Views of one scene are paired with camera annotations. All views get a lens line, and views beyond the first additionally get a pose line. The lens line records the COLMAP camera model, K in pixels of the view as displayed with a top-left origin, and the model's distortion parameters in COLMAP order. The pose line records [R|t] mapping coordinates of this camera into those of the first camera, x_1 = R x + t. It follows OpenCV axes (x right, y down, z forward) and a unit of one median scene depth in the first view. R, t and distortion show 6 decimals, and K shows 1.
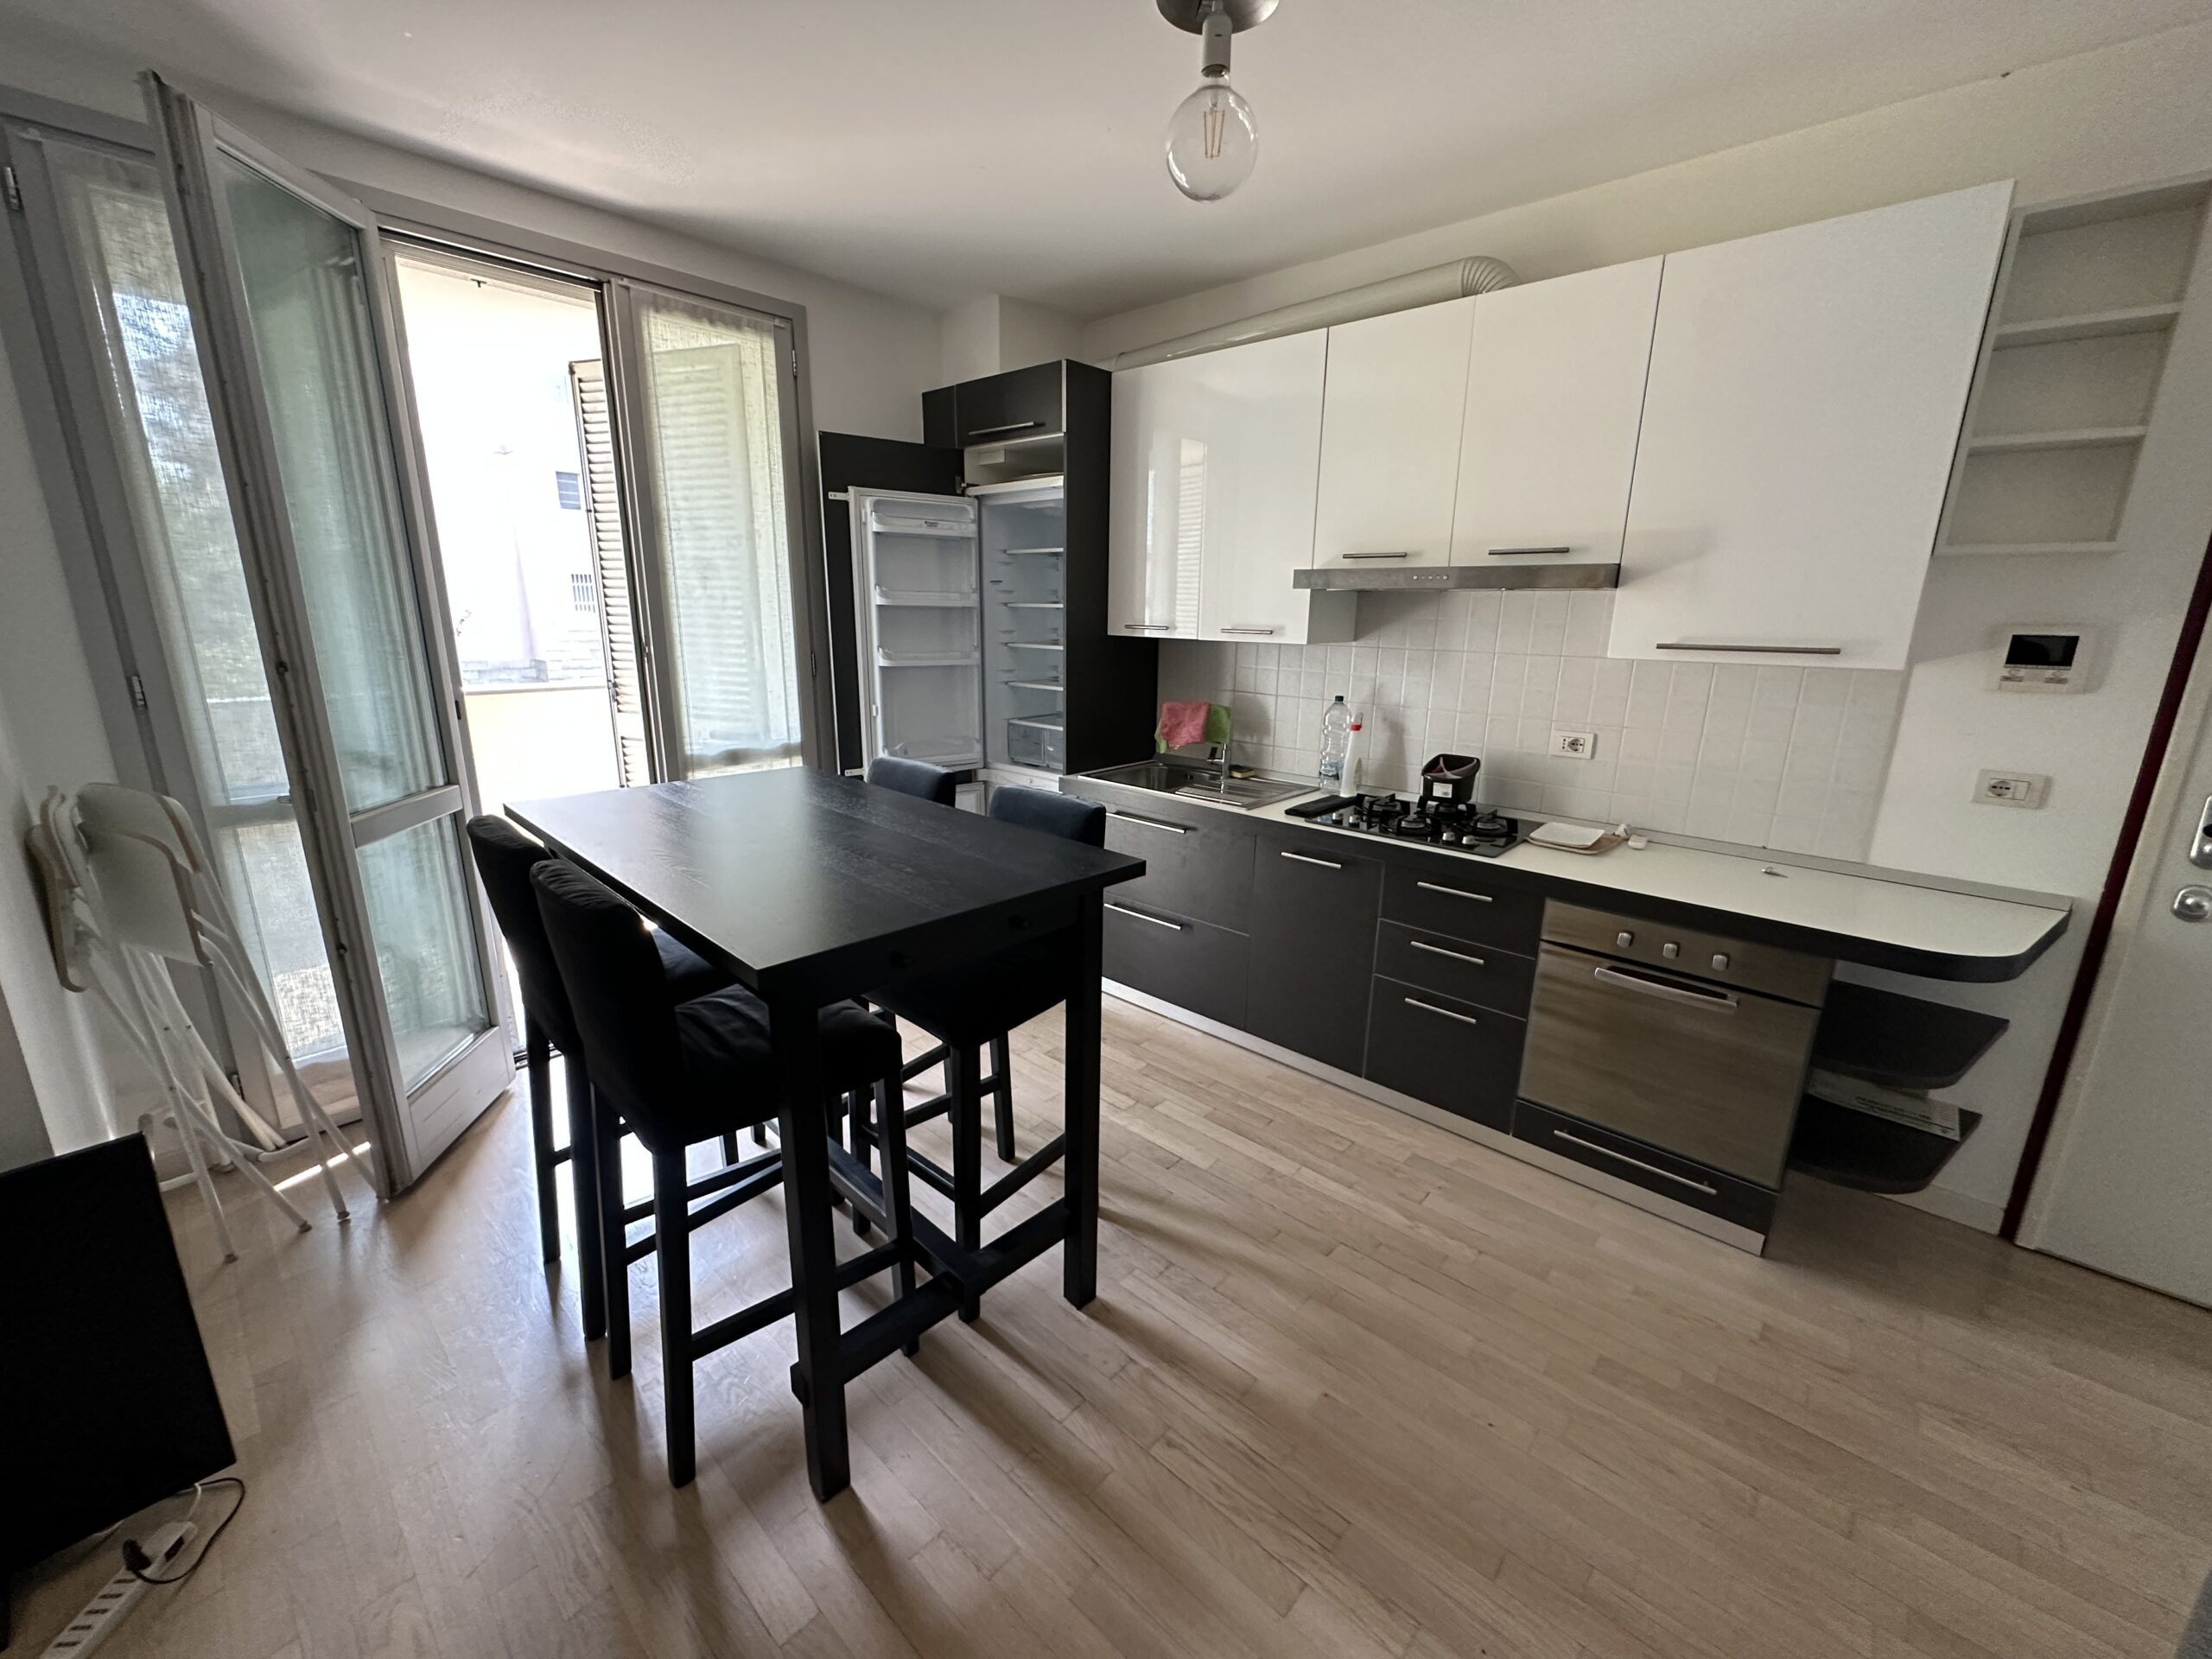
lens RADIAL K [[880.8, 0, 1104.0], [0, 880.8, 827.7], [0, 0, 1]] dist [-0.005293, 0.001175]
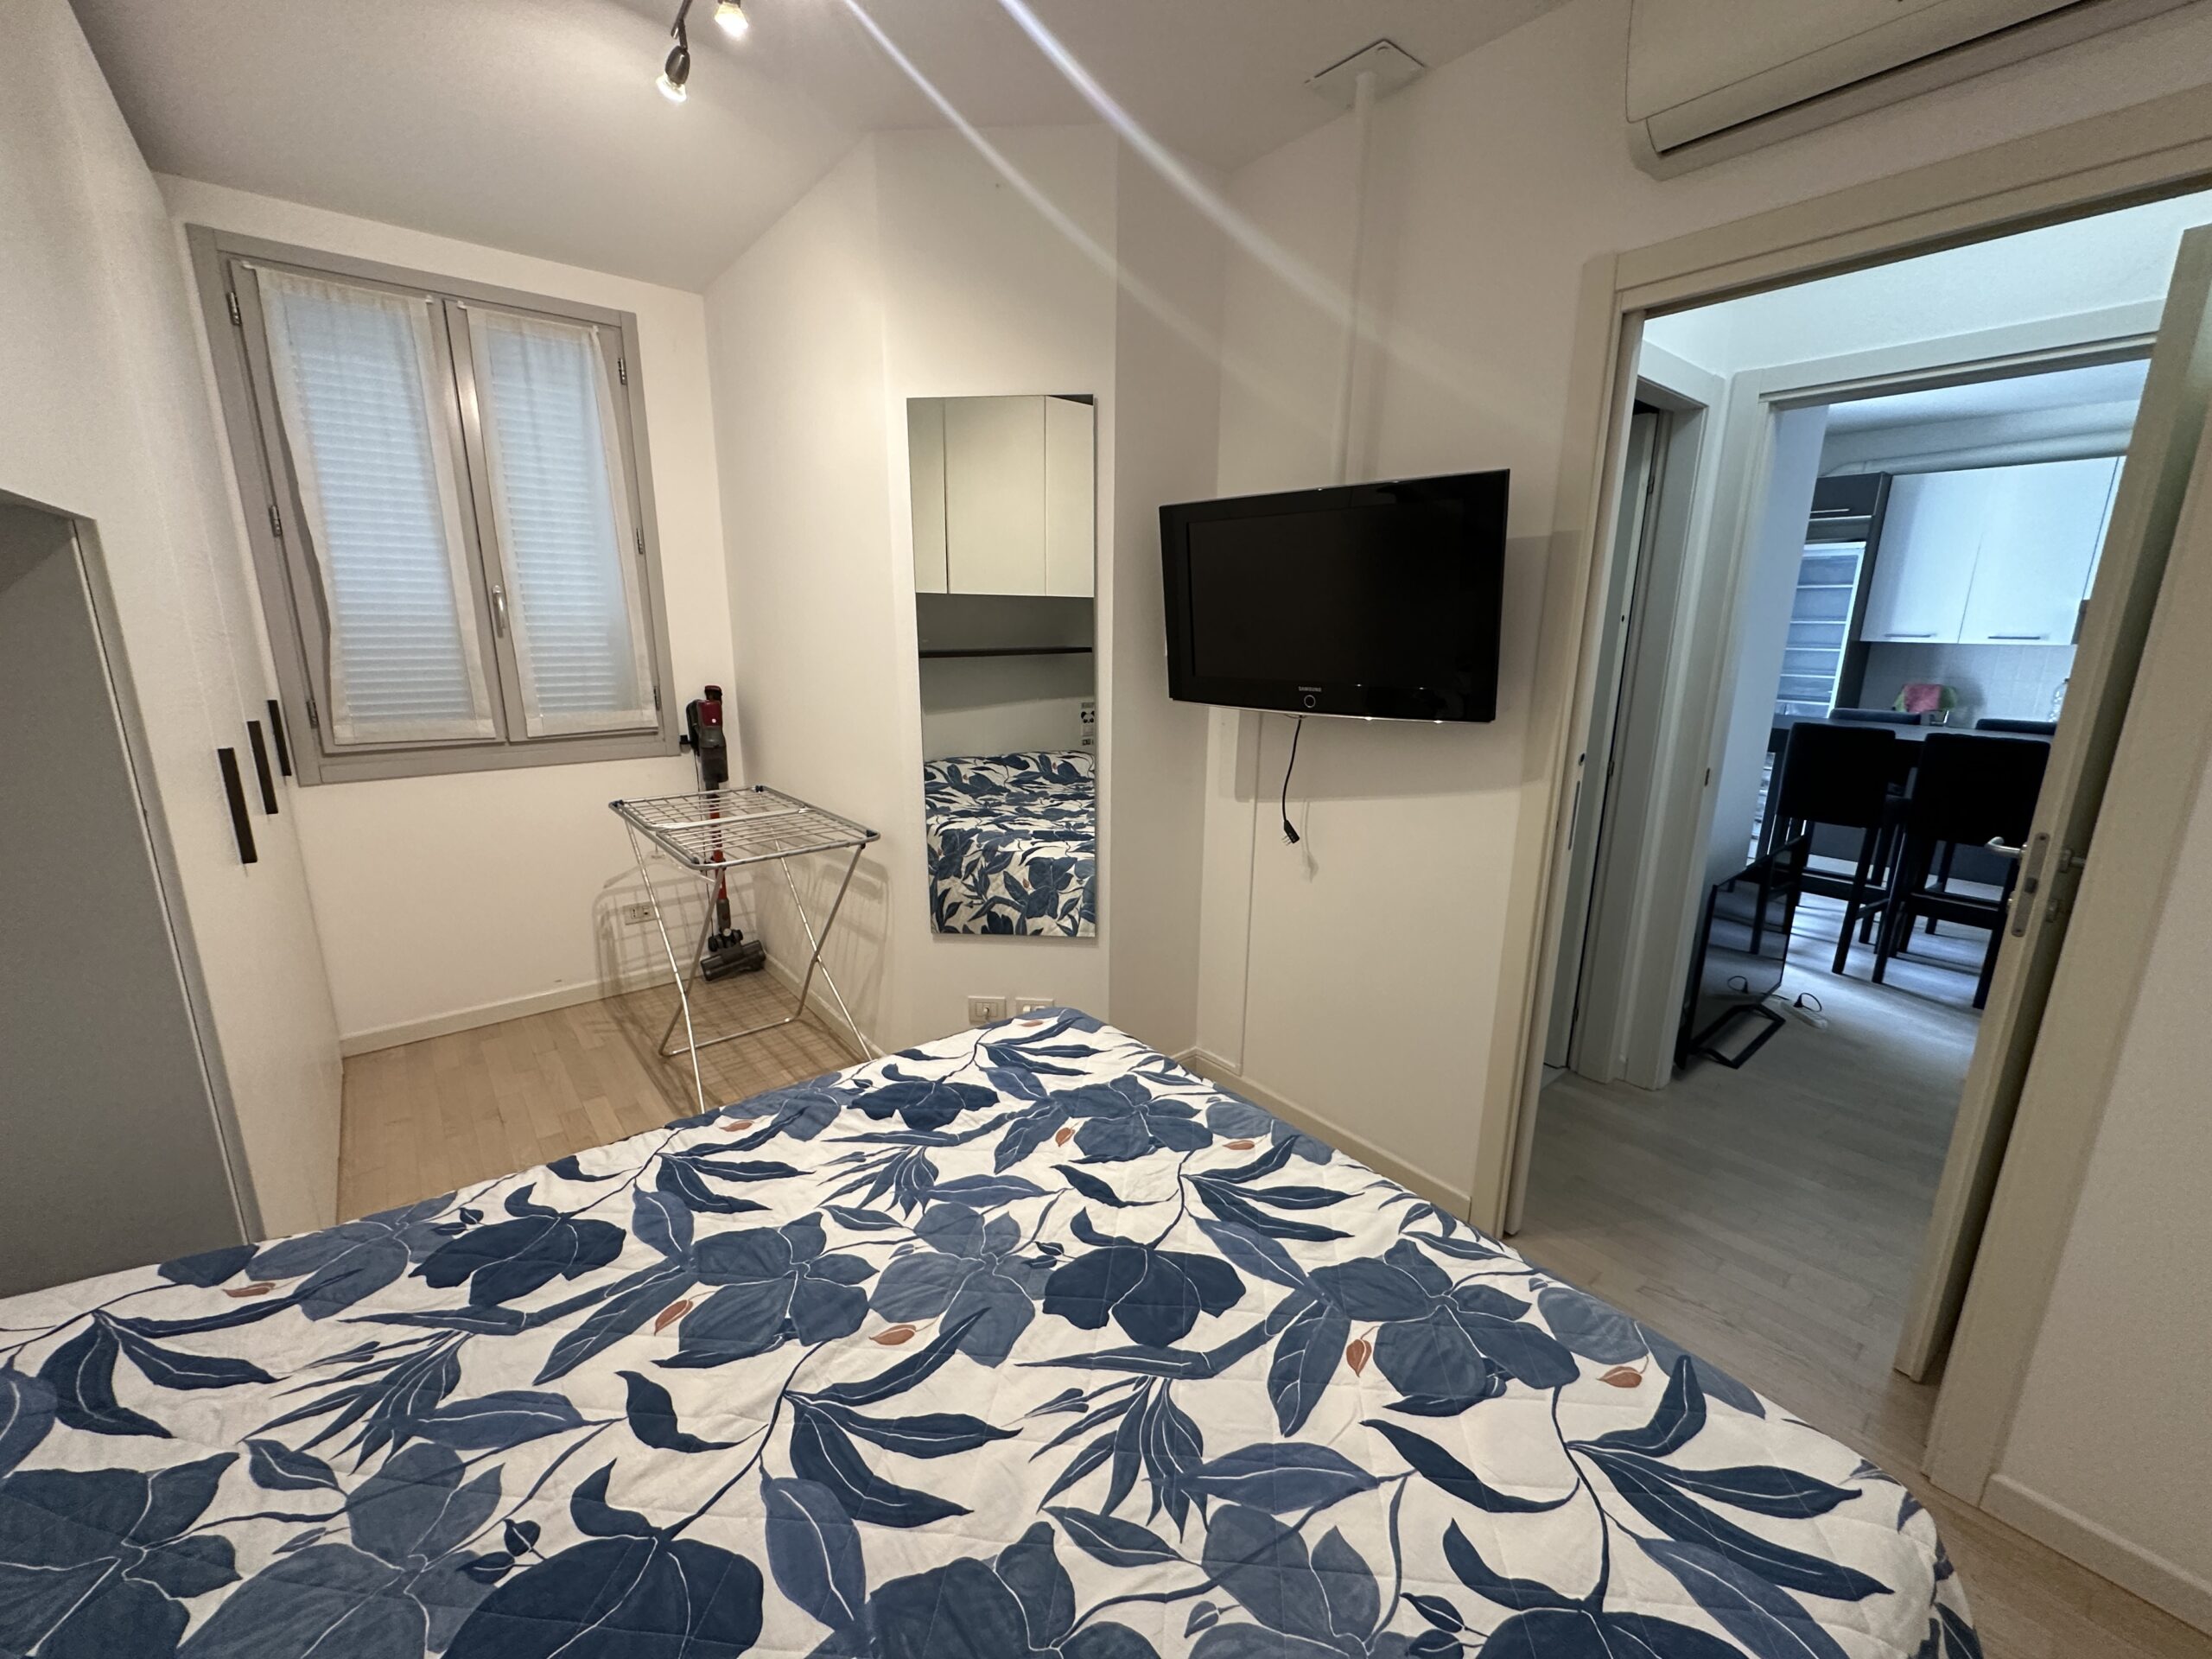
lens RADIAL K [[880.8, 0, 1104.0], [0, 880.8, 827.7], [0, 0, 1]] dist [-0.005293, 0.001175]
pose [[0.989661, 0.026019, -0.141049, -1.406000], [-0.028562, 0.999464, -0.016029, 0.221483], [0.140556, 0.019892, 0.989873, -0.913808]]
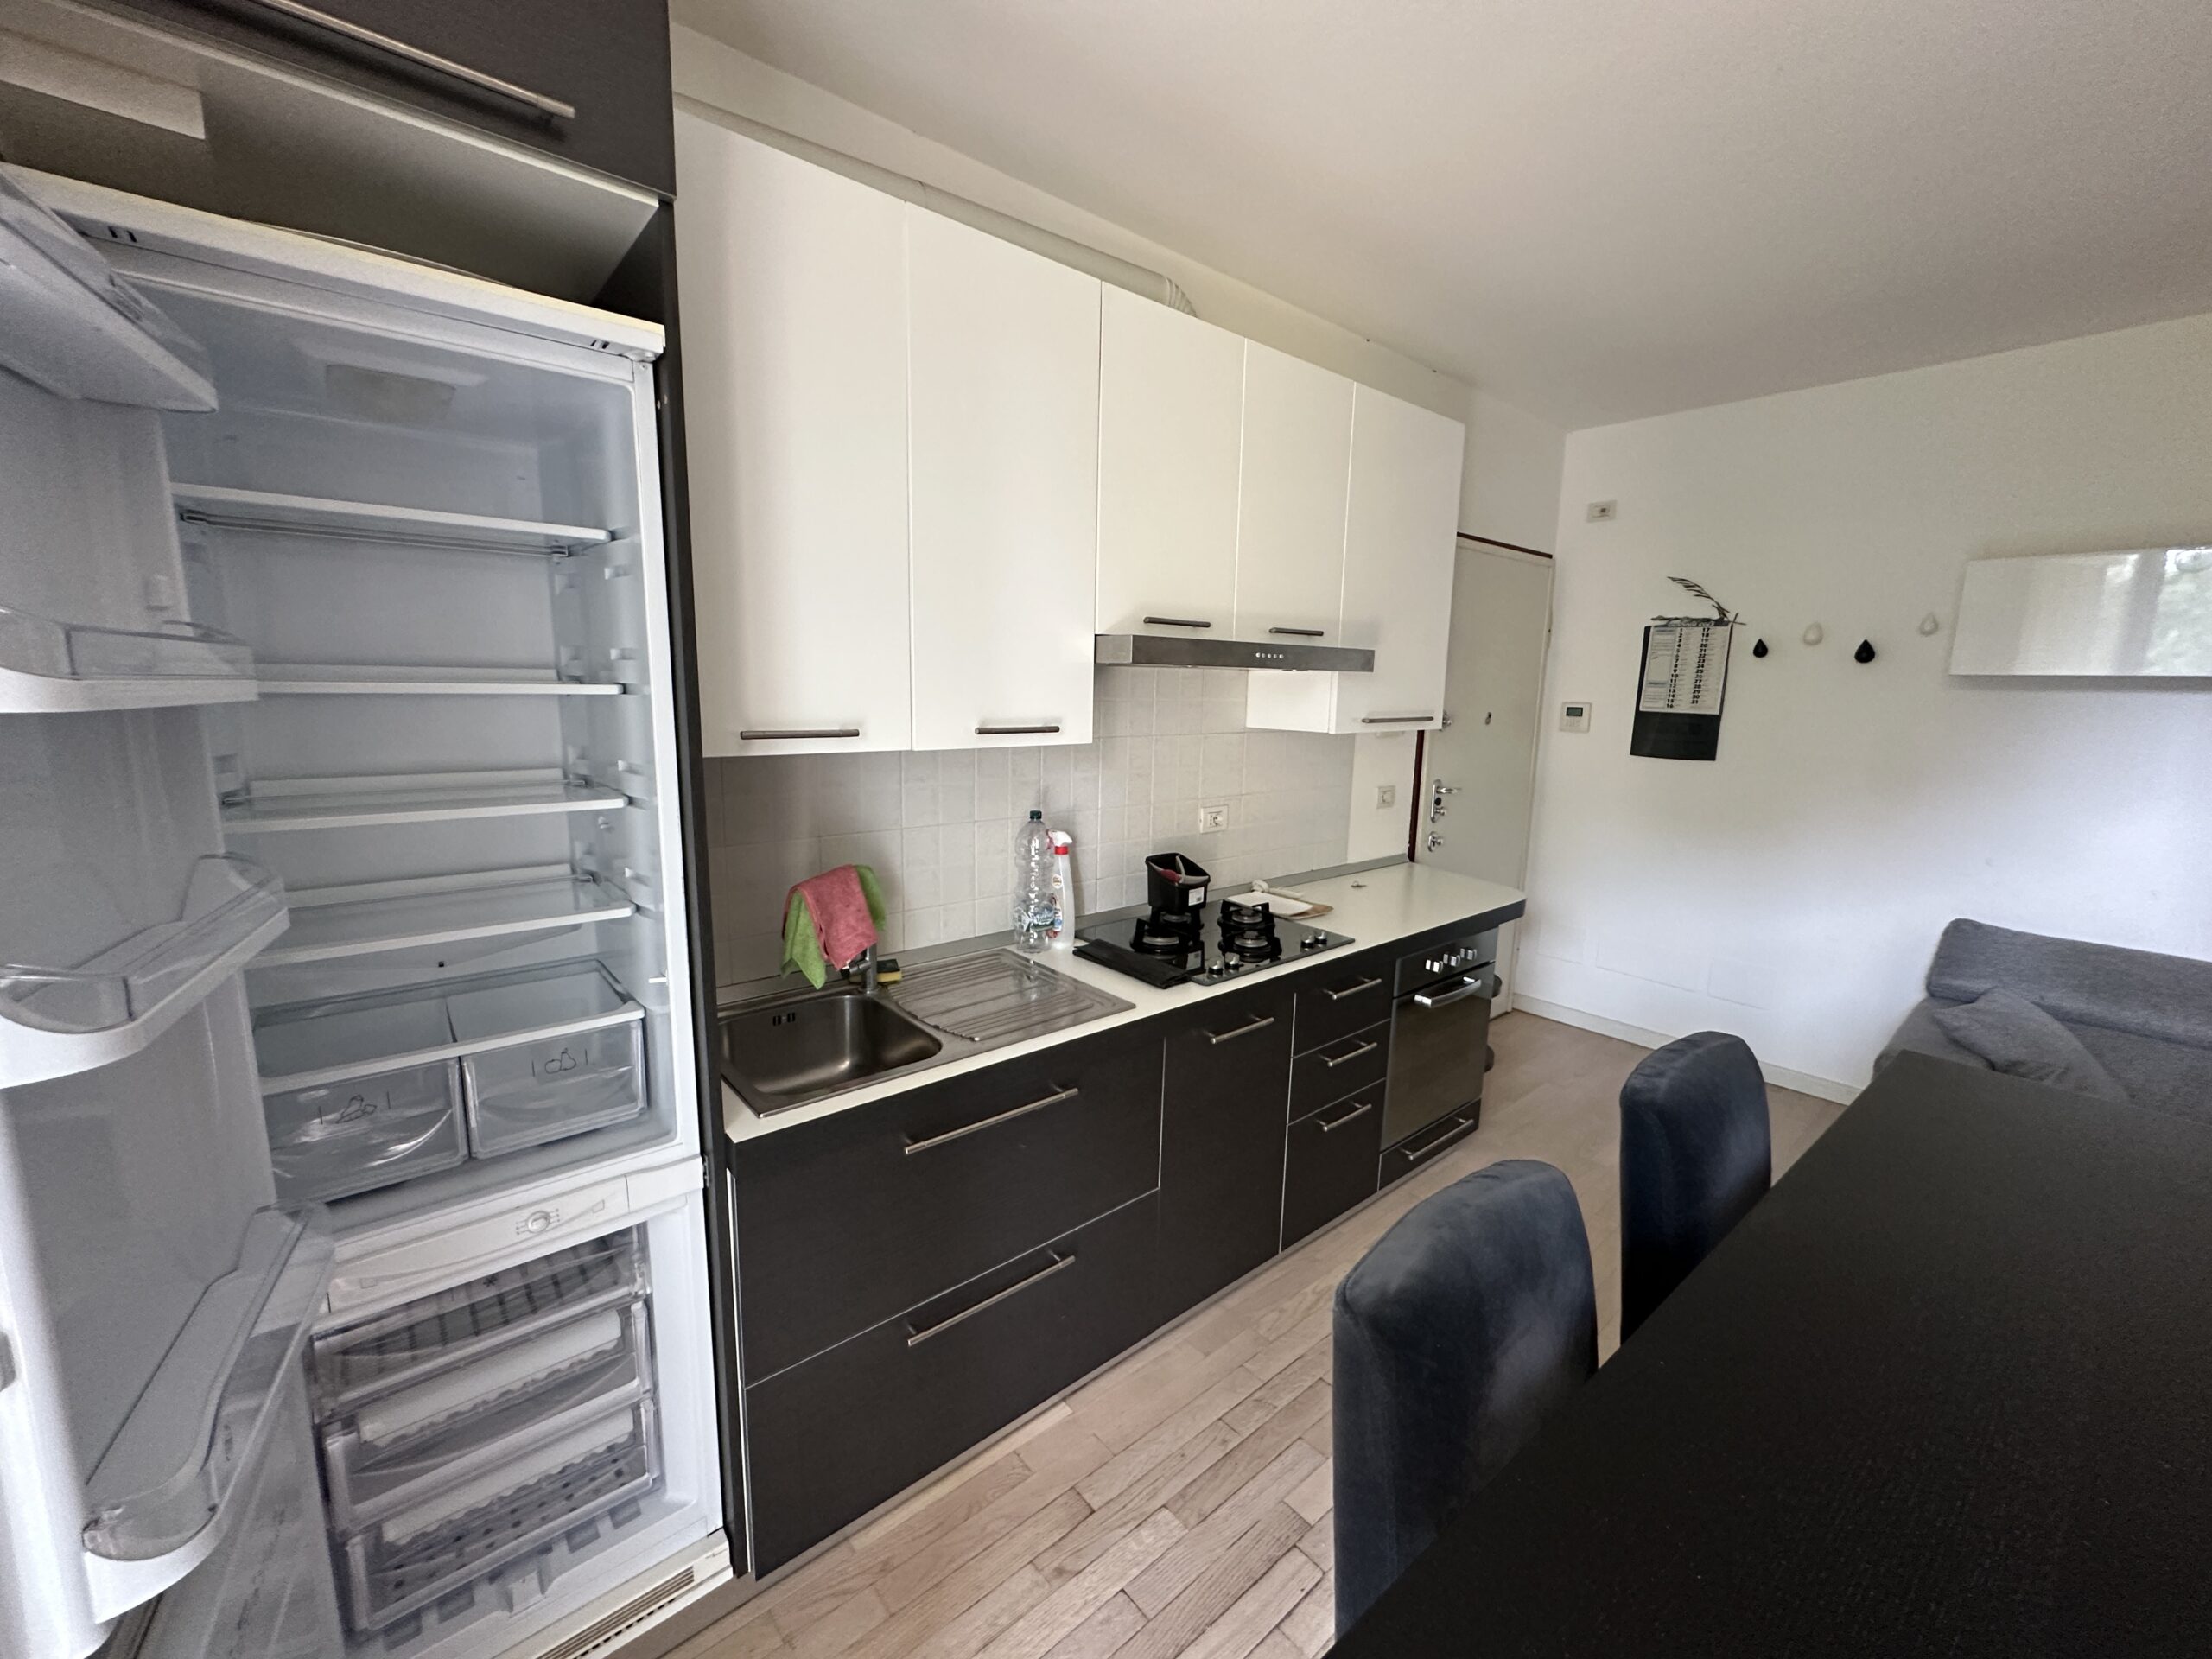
lens RADIAL K [[880.8, 0, 1104.0], [0, 880.8, 827.7], [0, 0, 1]] dist [-0.005293, 0.001175]
pose [[0.128596, -0.174261, 0.976267, -0.473578], [0.226523, 0.963576, 0.142157, -0.259966], [-0.965479, 0.202866, 0.163386, 0.970001]]
